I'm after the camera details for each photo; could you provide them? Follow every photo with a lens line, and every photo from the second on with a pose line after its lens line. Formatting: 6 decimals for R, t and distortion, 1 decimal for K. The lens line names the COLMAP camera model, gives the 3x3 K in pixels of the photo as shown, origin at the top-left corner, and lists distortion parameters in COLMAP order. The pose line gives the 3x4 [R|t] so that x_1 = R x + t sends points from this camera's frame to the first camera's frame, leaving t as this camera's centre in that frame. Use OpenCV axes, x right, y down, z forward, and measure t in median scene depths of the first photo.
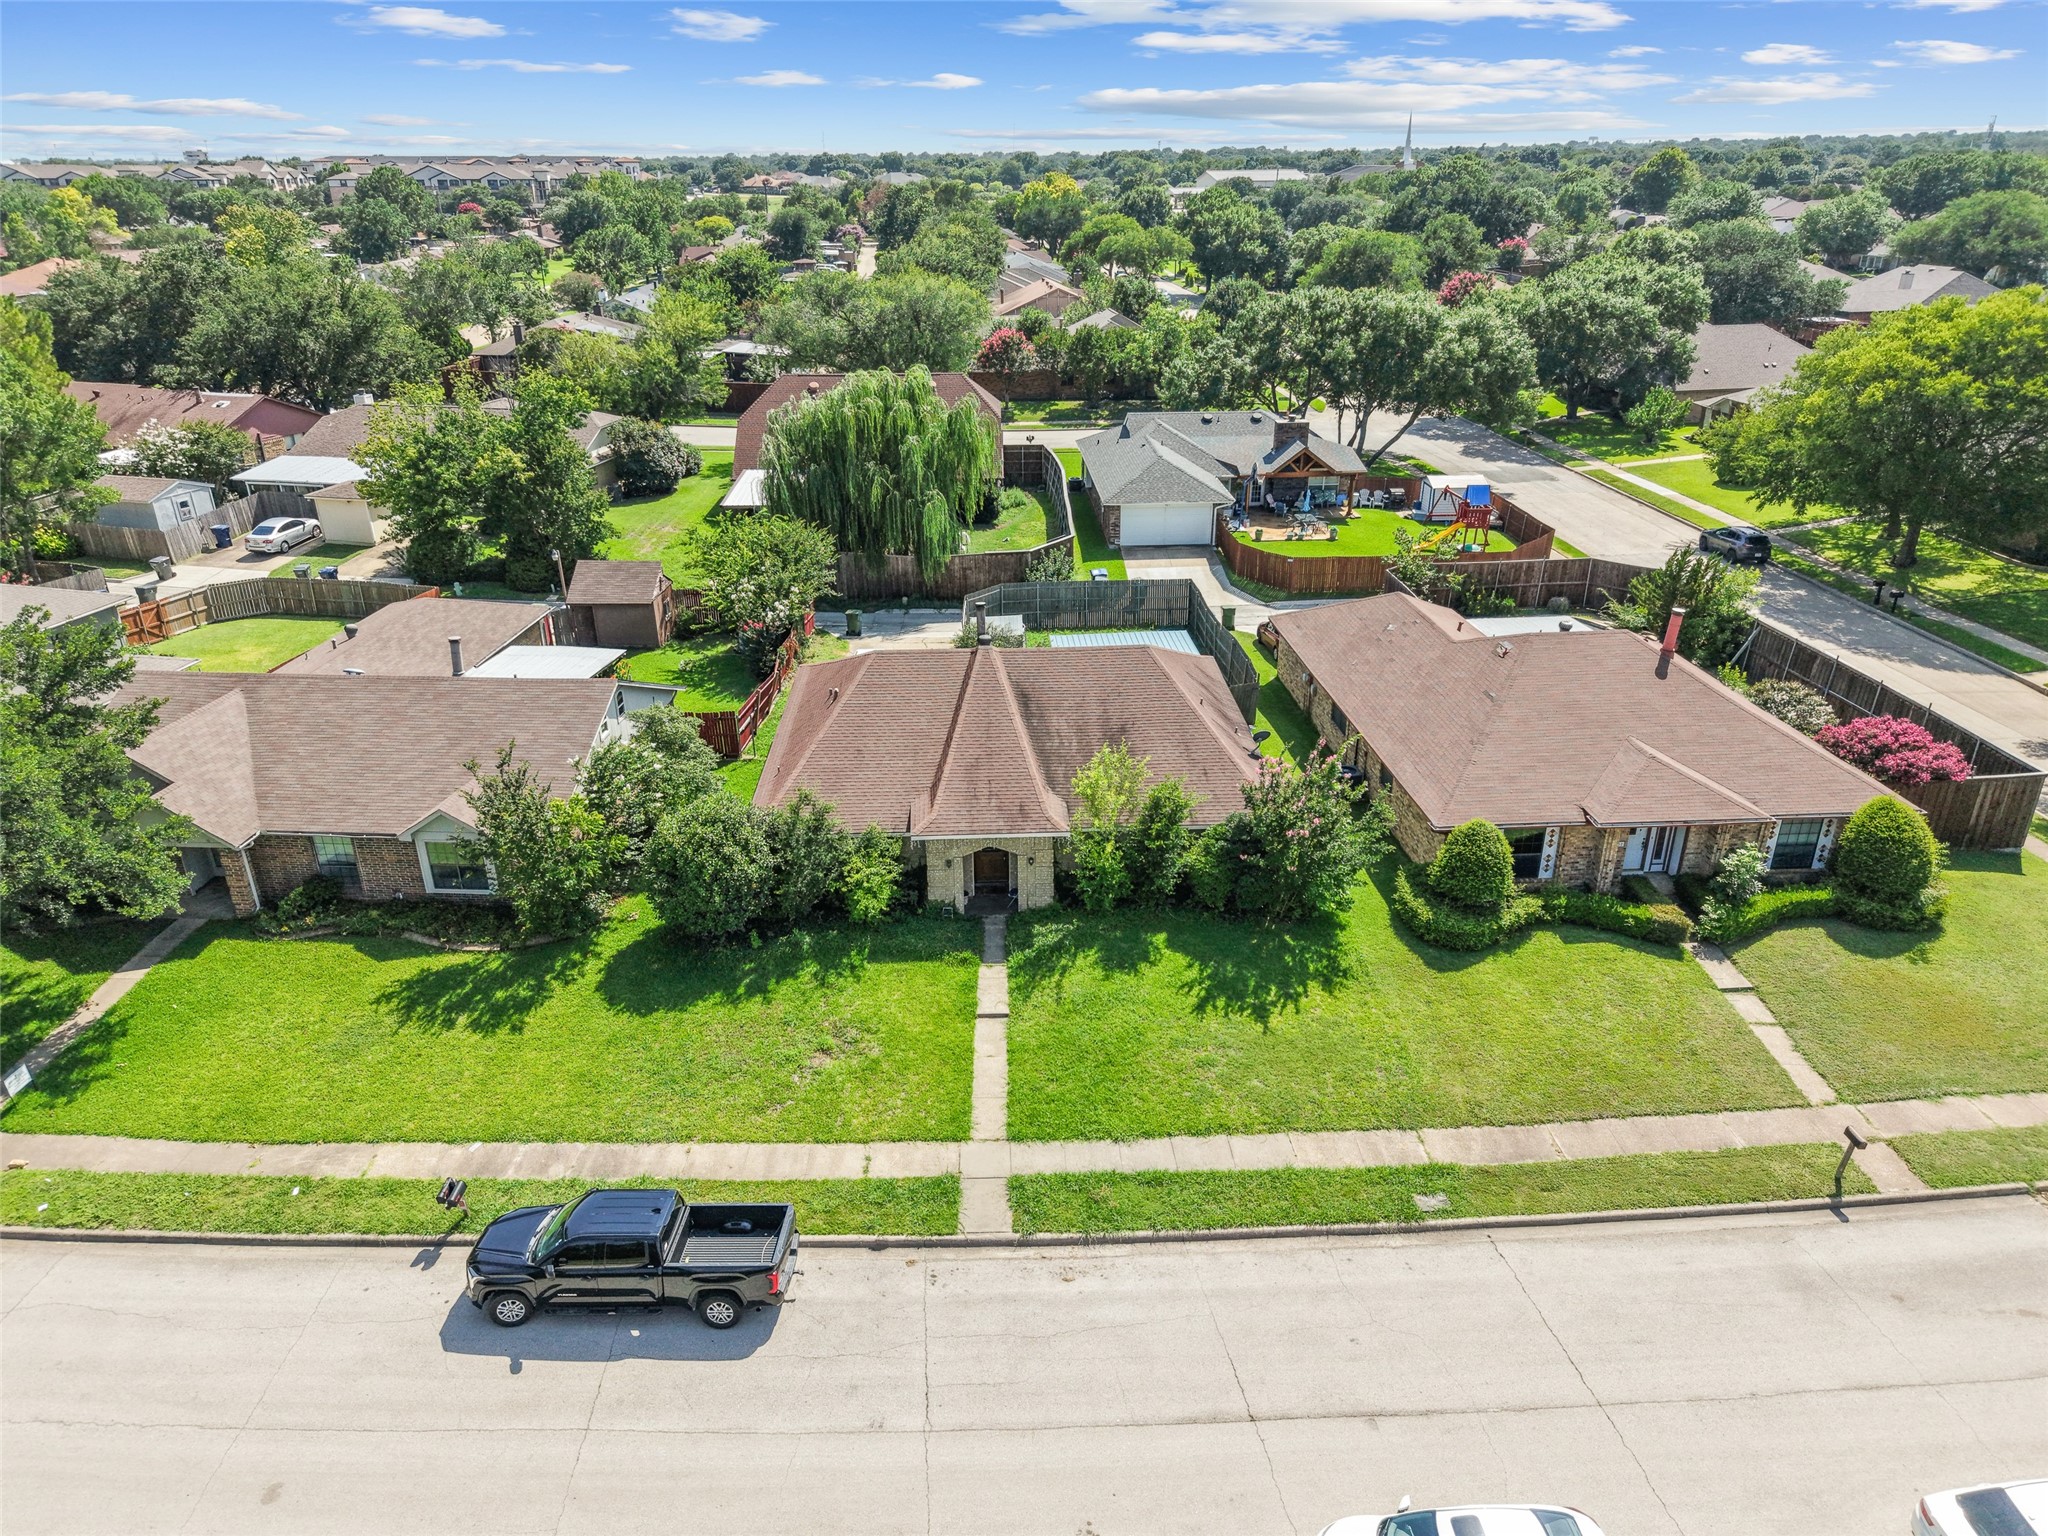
lens RADIAL K [[1369.3, 0, 1024.0], [0, 1369.3, 768.0], [0, 0, 1]] dist [0.042508, -0.003584]
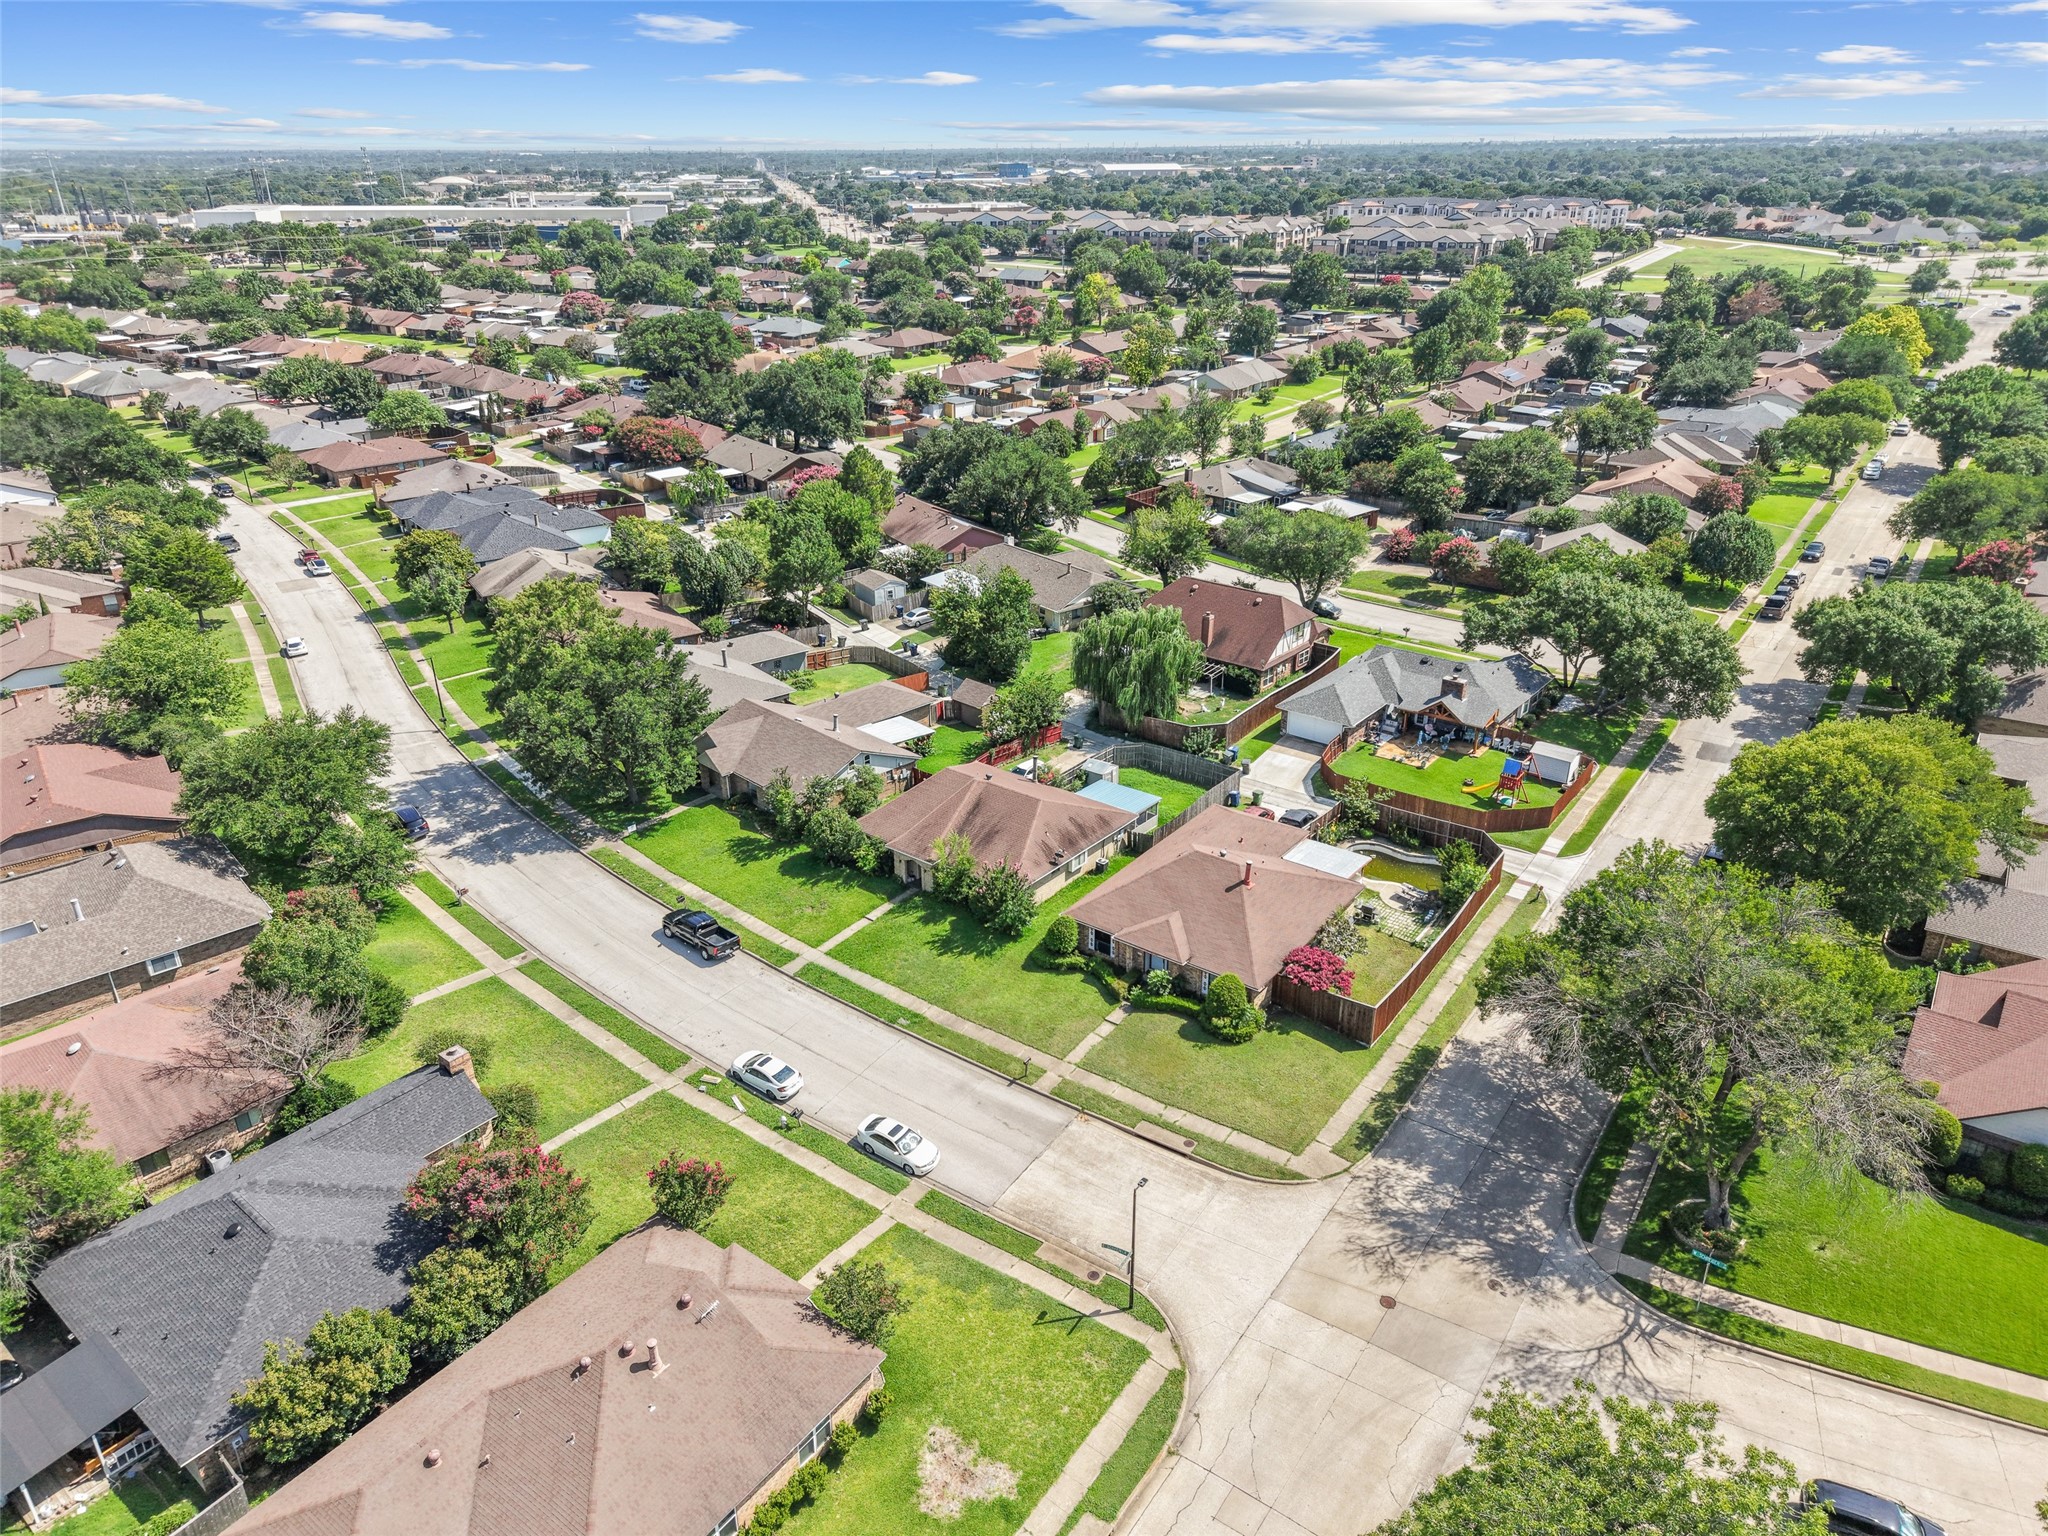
lens RADIAL K [[1369.3, 0, 1024.0], [0, 1369.3, 768.0], [0, 0, 1]] dist [0.042508, -0.003584]
pose [[0.755187, 0.276086, -0.594533, 1.685439], [-0.263924, 0.958278, 0.109759, -0.460612], [0.600031, 0.074023, 0.796545, -0.924437]]
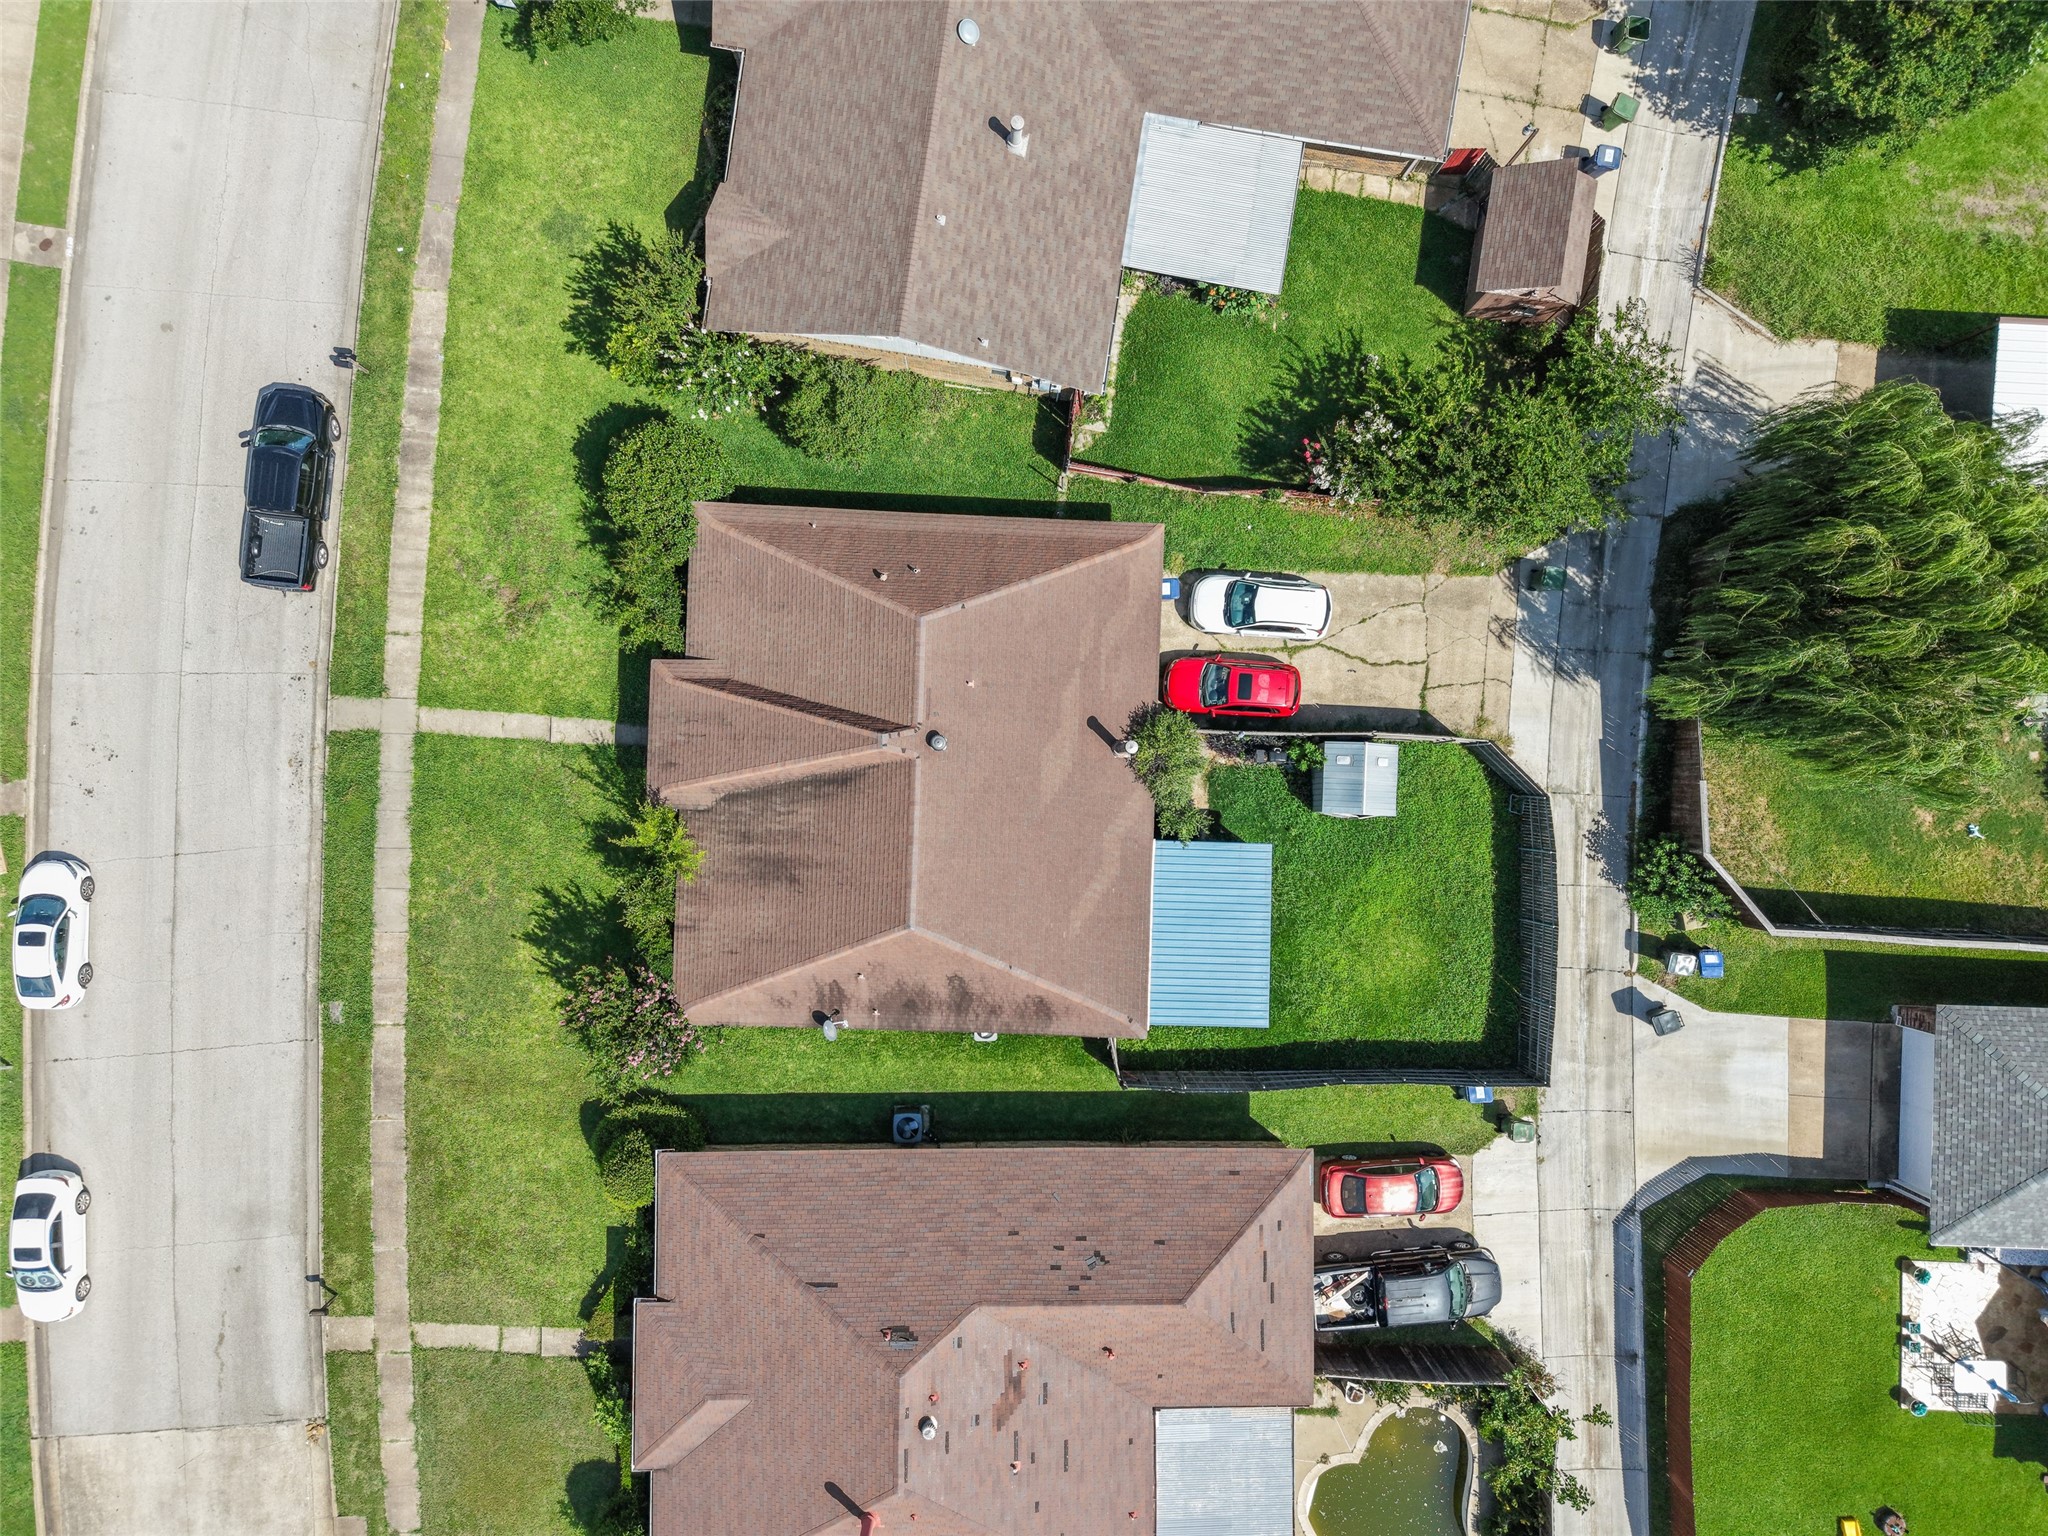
lens RADIAL K [[1369.3, 0, 1024.0], [0, 1369.3, 768.0], [0, 0, 1]] dist [0.042508, -0.003584]
pose [[-0.071669, 0.997388, 0.008996, -0.030149], [-0.412891, -0.037877, 0.909993, -1.151120], [0.907956, 0.061504, 0.414527, 0.886108]]
